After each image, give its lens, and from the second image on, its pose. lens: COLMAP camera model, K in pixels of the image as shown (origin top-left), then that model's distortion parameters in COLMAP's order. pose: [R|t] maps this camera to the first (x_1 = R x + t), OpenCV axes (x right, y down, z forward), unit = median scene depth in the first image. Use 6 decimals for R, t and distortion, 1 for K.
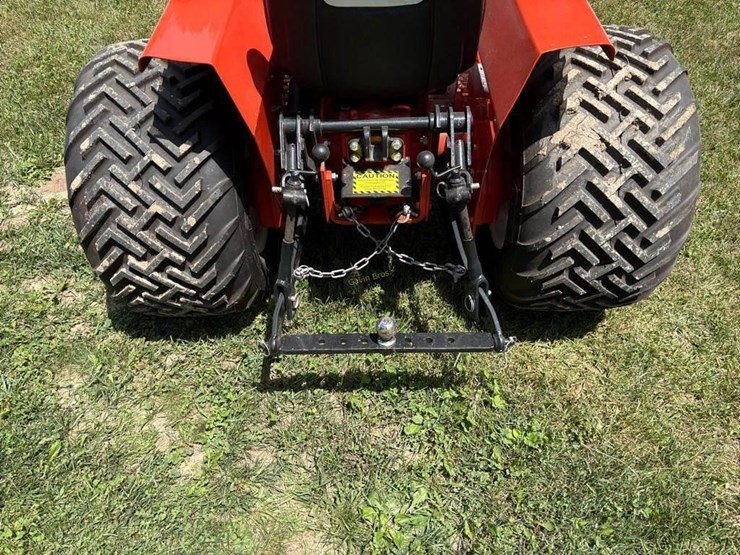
lens RADIAL K [[548.2, 0, 368.2], [0, 548.2, 276.6], [0, 0, 1]] dist [0.014222, -0.003820]
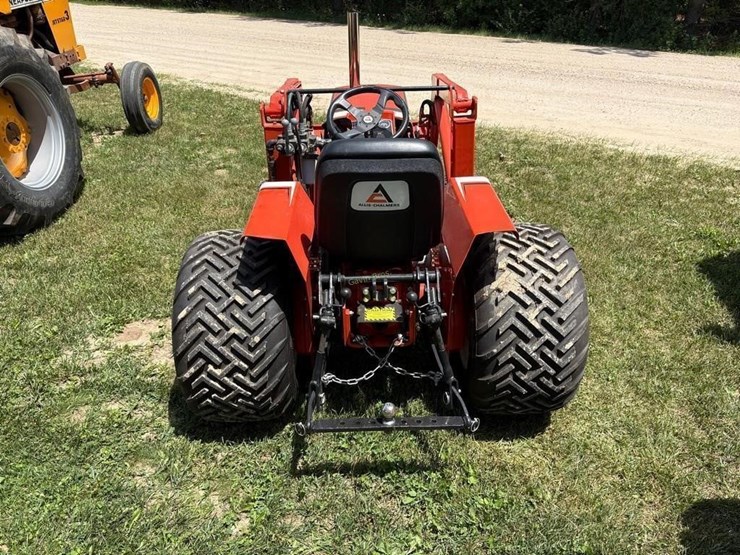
lens RADIAL K [[537.5, 0, 372.2], [0, 537.5, 277.5], [0, 0, 1]] dist [0.023130, -0.025015]
pose [[0.999692, 0.002410, 0.024699, -0.042779], [0.006003, 0.942240, -0.334886, 0.224391], [-0.024080, 0.334931, 0.941935, -0.426038]]
